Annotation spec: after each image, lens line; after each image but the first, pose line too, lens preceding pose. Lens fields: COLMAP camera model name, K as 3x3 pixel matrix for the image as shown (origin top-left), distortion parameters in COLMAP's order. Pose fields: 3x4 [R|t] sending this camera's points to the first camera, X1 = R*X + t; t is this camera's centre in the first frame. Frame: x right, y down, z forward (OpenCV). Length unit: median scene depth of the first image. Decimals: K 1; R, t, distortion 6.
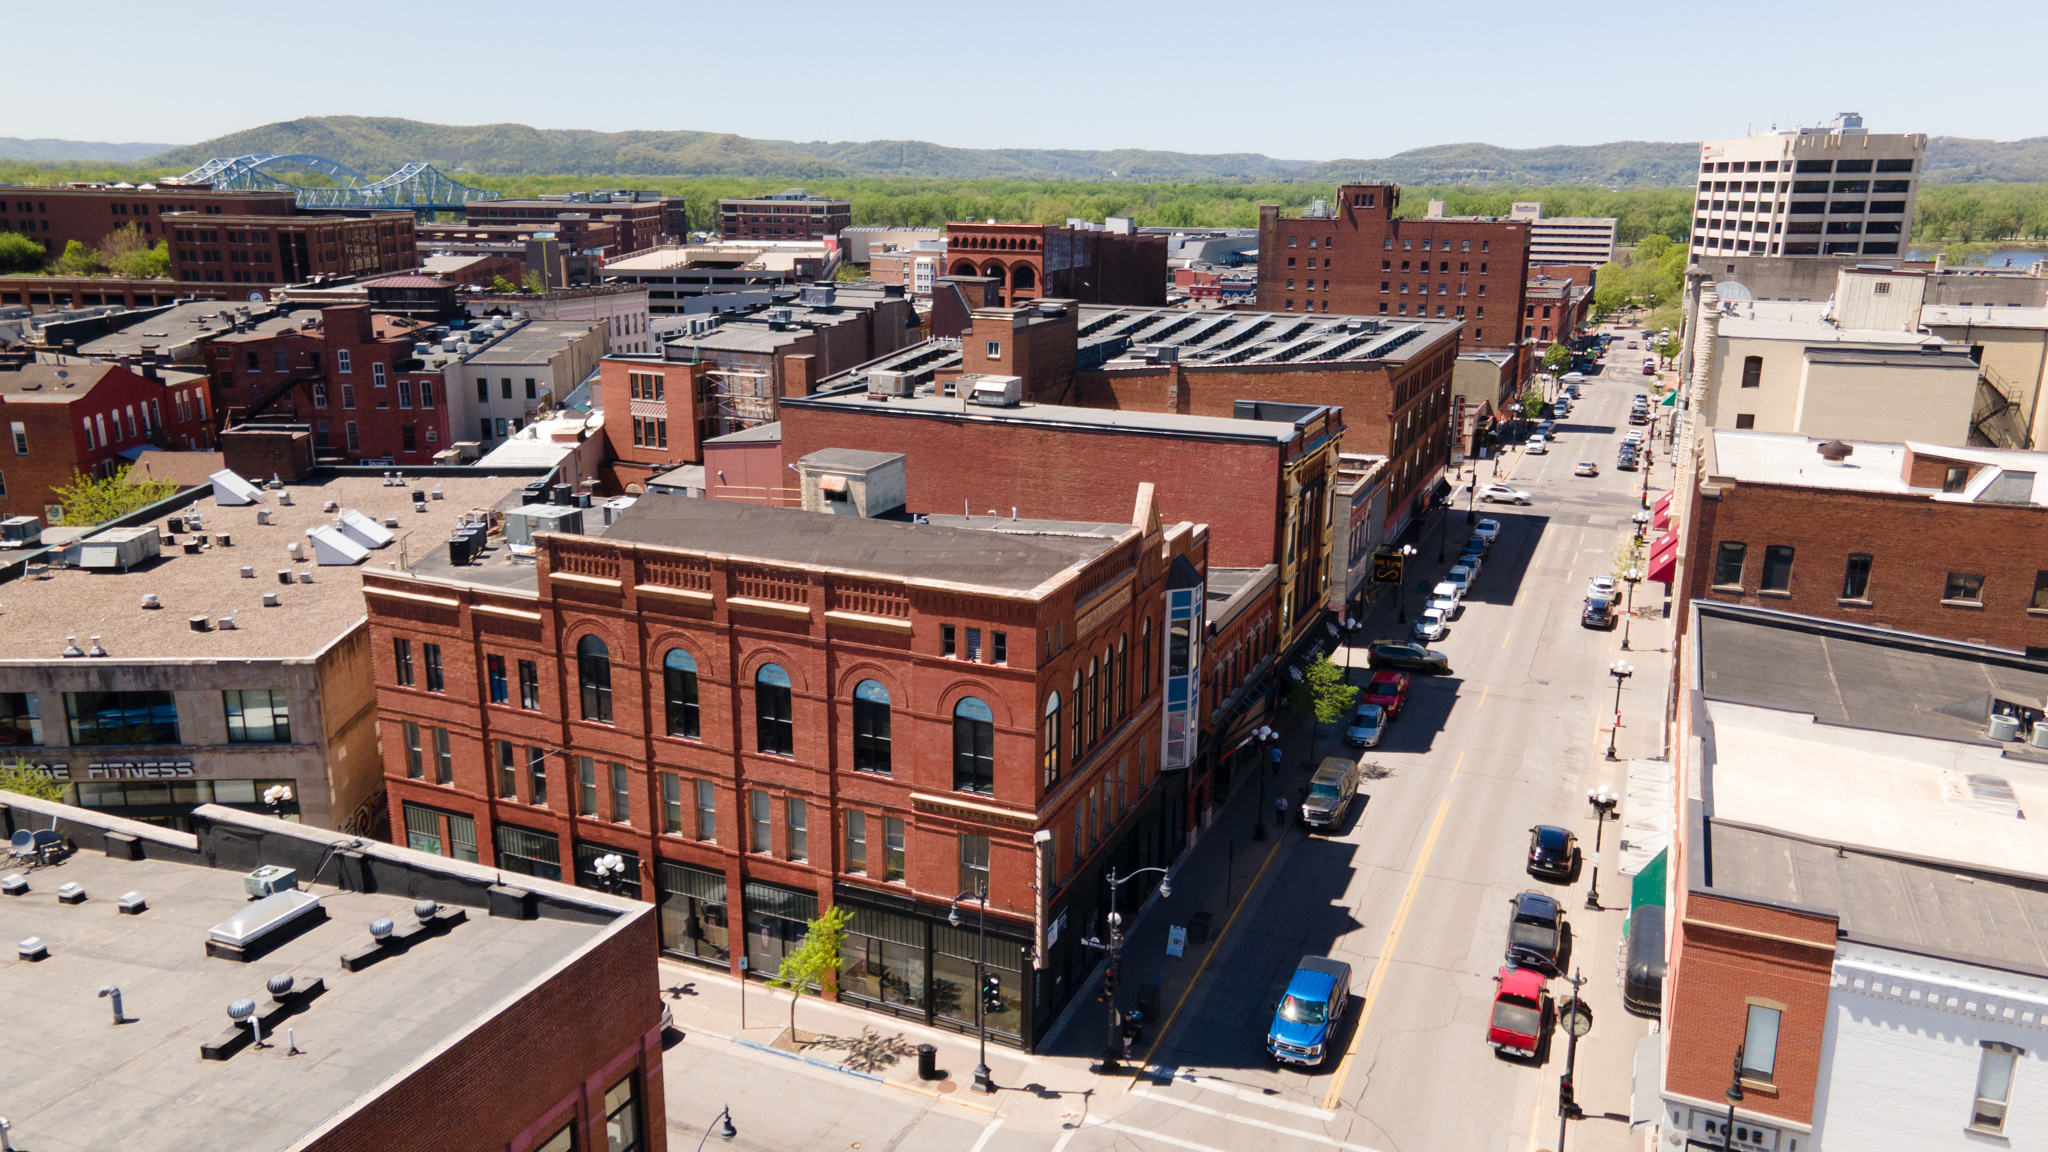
lens RADIAL K [[1487.3, 0, 1035.2], [0, 1487.3, 577.4], [0, 0, 1]] dist [0.031927, 0.020019]
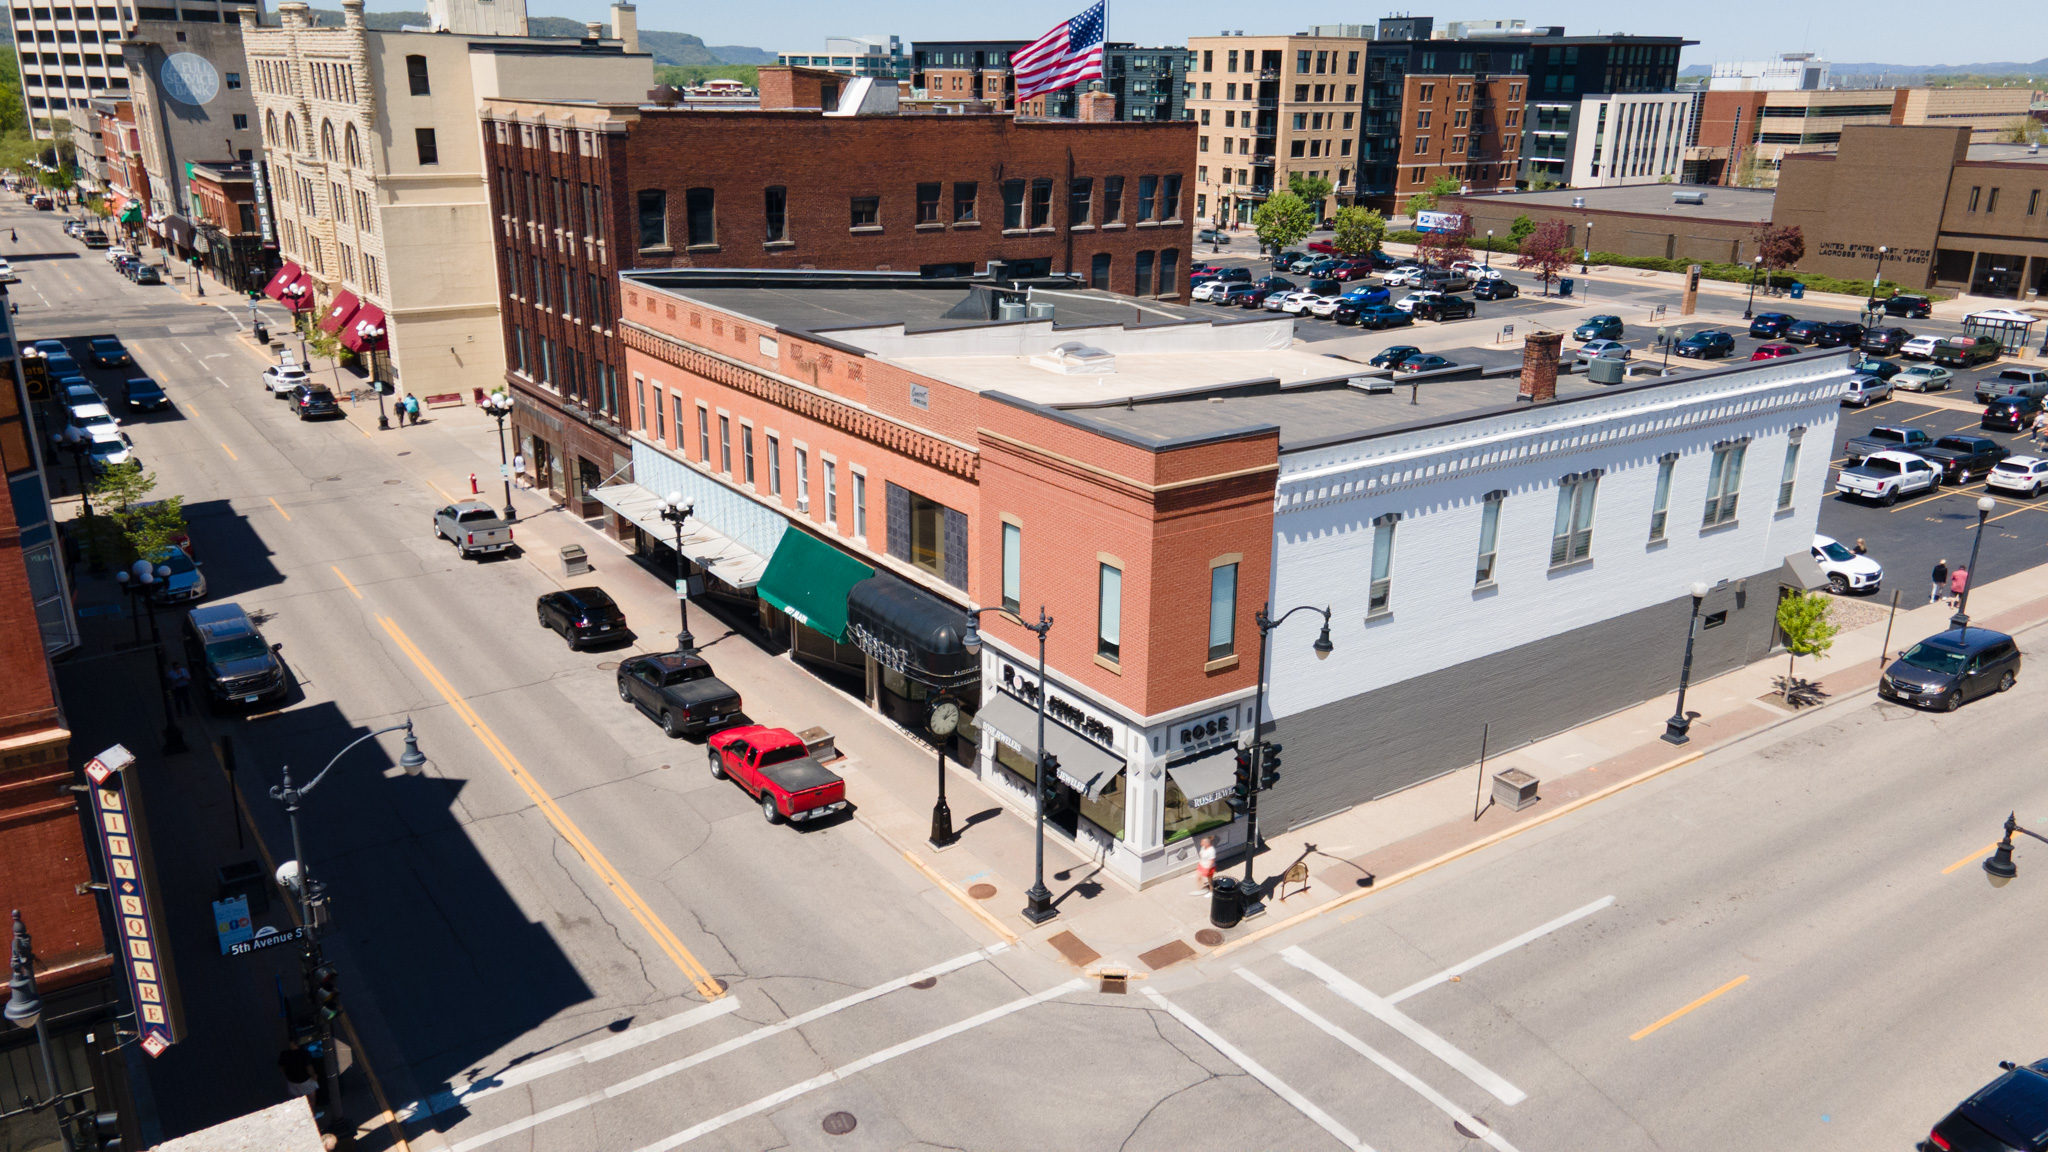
lens RADIAL K [[1487.3, 0, 1033.6], [0, 1487.3, 580.4], [0, 0, 1]] dist [0.031927, 0.020019]
pose [[0.523167, -0.275140, 0.806594, -0.145952], [0.213007, 0.958628, 0.188841, 0.072588], [-0.825181, 0.073014, 0.560129, 0.392186]]
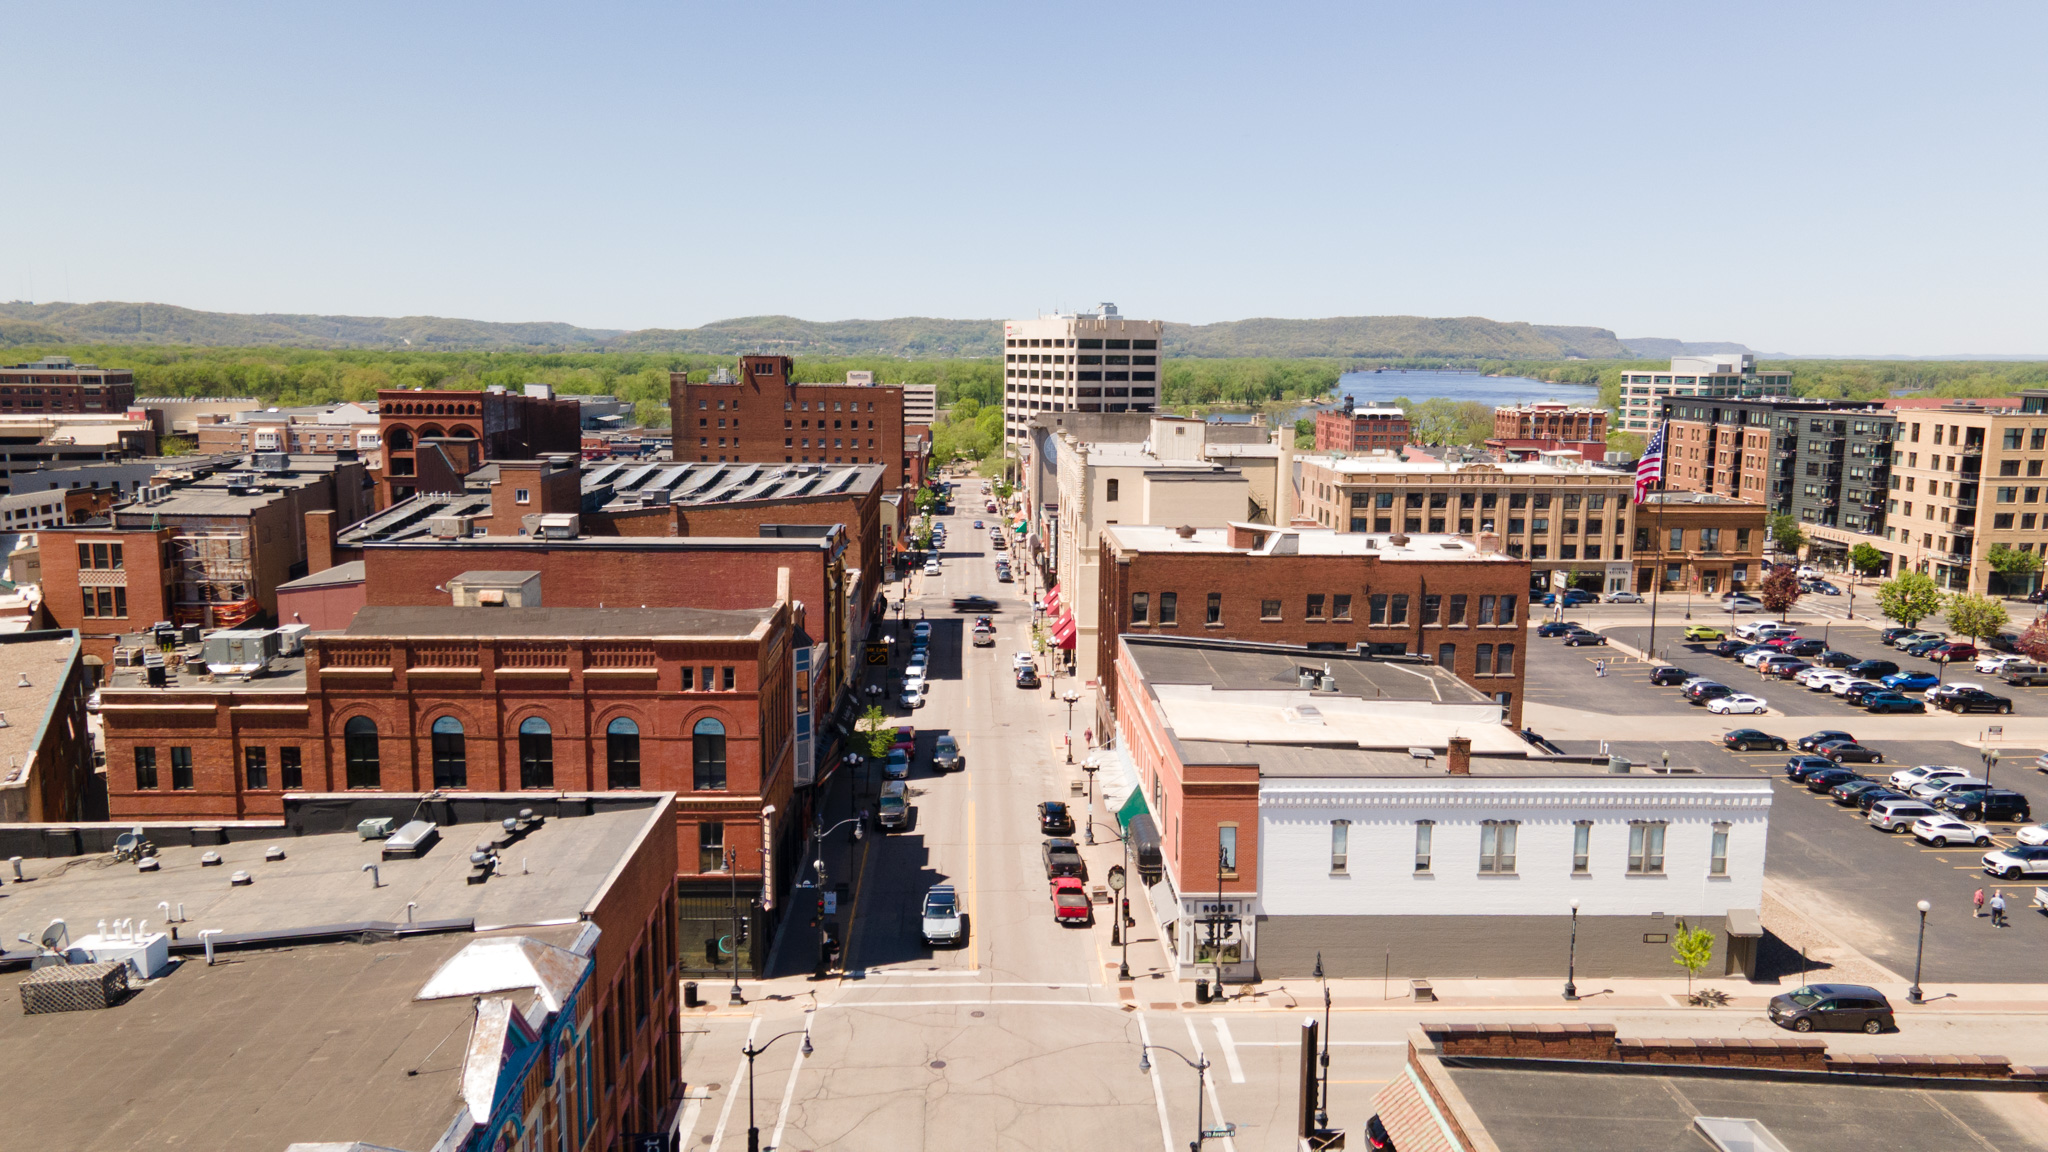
lens RADIAL K [[1487.3, 0, 1027.7], [0, 1487.3, 580.7], [0, 0, 1]] dist [0.031927, 0.020019]
pose [[0.905093, -0.064641, 0.420271, -0.262929], [0.108927, 0.990644, -0.082215, 0.075757], [-0.411025, 0.120191, 0.903666, -0.300723]]
